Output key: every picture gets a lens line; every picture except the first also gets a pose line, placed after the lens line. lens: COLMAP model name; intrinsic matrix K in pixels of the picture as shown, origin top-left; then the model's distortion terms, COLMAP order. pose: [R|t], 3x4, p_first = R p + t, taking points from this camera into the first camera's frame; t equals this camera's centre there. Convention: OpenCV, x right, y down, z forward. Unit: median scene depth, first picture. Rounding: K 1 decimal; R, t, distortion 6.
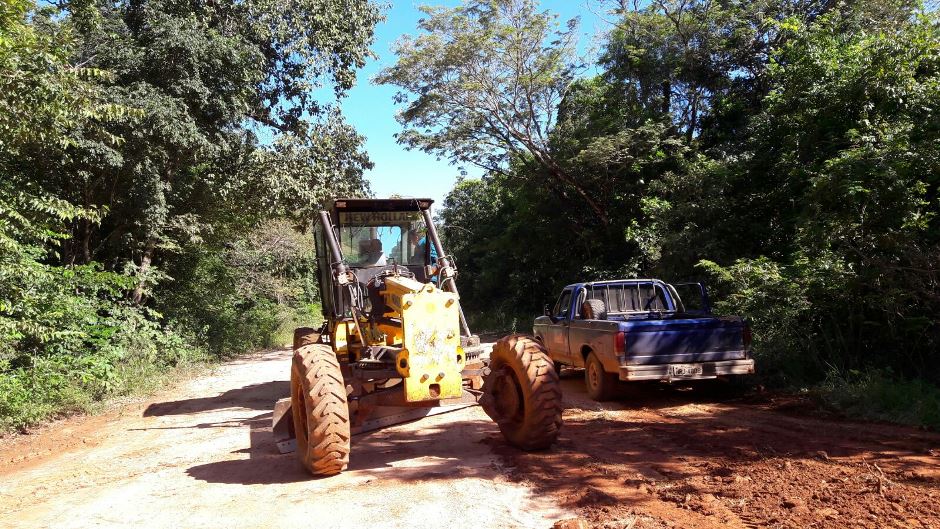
lens RADIAL K [[747.9, 0, 469.5], [0, 747.9, 275.7], [0, 0, 1]] dist [0.250219, -0.520978]
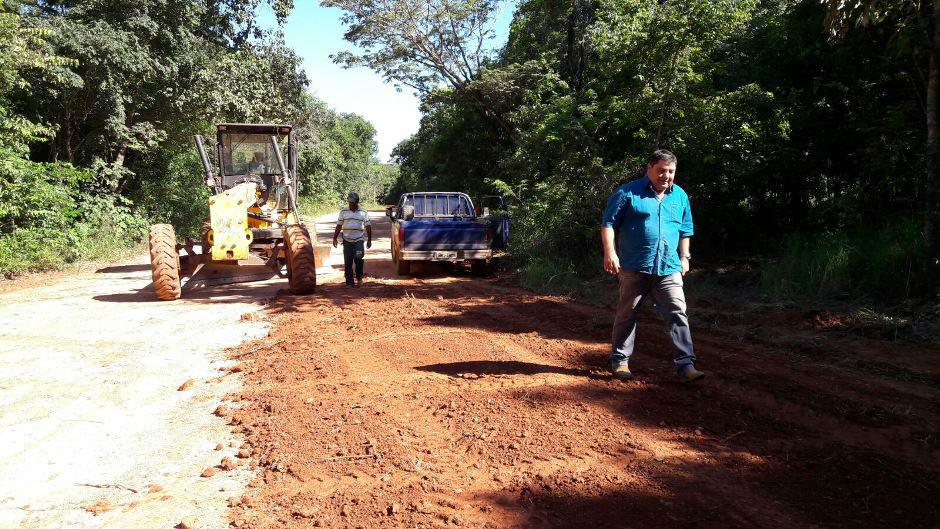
lens RADIAL K [[748.4, 0, 472.6], [0, 748.4, 280.5], [0, 0, 1]] dist [0.045702, -0.094938]
pose [[0.998882, 0.045601, -0.012436, 0.209815], [-0.043476, 0.989643, 0.136810, -0.016891], [0.018545, -0.136117, 0.990519, -0.264311]]
